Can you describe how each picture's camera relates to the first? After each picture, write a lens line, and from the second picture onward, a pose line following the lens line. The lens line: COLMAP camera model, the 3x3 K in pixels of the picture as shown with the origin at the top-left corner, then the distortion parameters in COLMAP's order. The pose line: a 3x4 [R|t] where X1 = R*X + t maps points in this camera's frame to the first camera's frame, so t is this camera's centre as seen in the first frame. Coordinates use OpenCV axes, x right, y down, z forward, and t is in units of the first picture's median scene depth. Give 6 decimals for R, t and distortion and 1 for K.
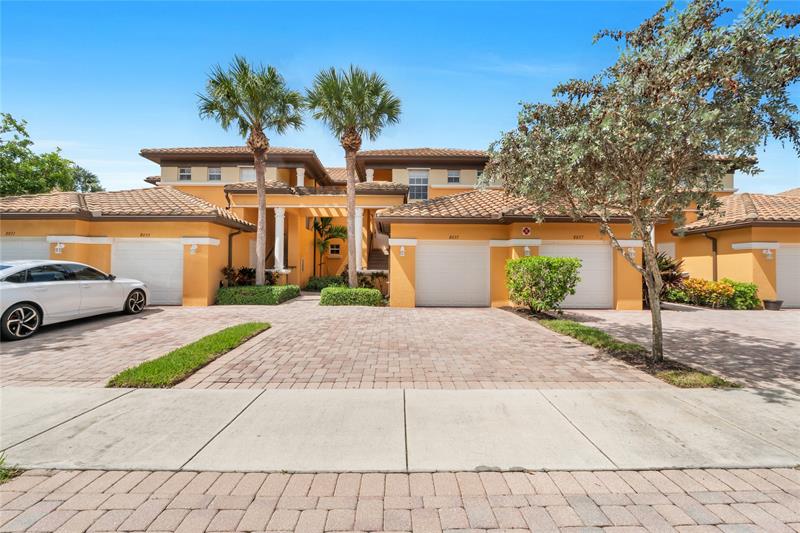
lens RADIAL K [[344.4, 0, 400.5], [0, 344.4, 265.2], [0, 0, 1]] dist [-0.002335, 0.000088]
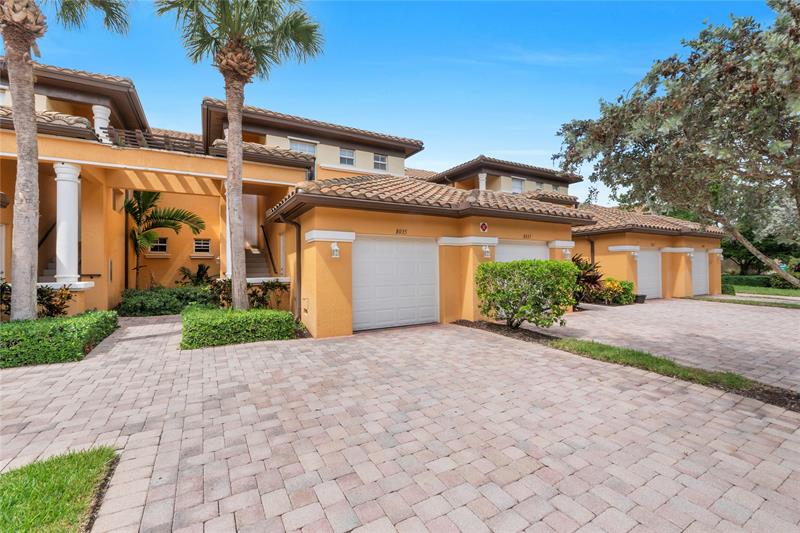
lens RADIAL K [[344.4, 0, 400.1], [0, 344.4, 264.4], [0, 0, 1]] dist [-0.002335, 0.000088]
pose [[0.876138, -0.010189, 0.481953, -0.168149], [0.007743, 0.999945, 0.007064, -0.014761], [-0.481999, -0.002458, 0.876168, 0.310562]]
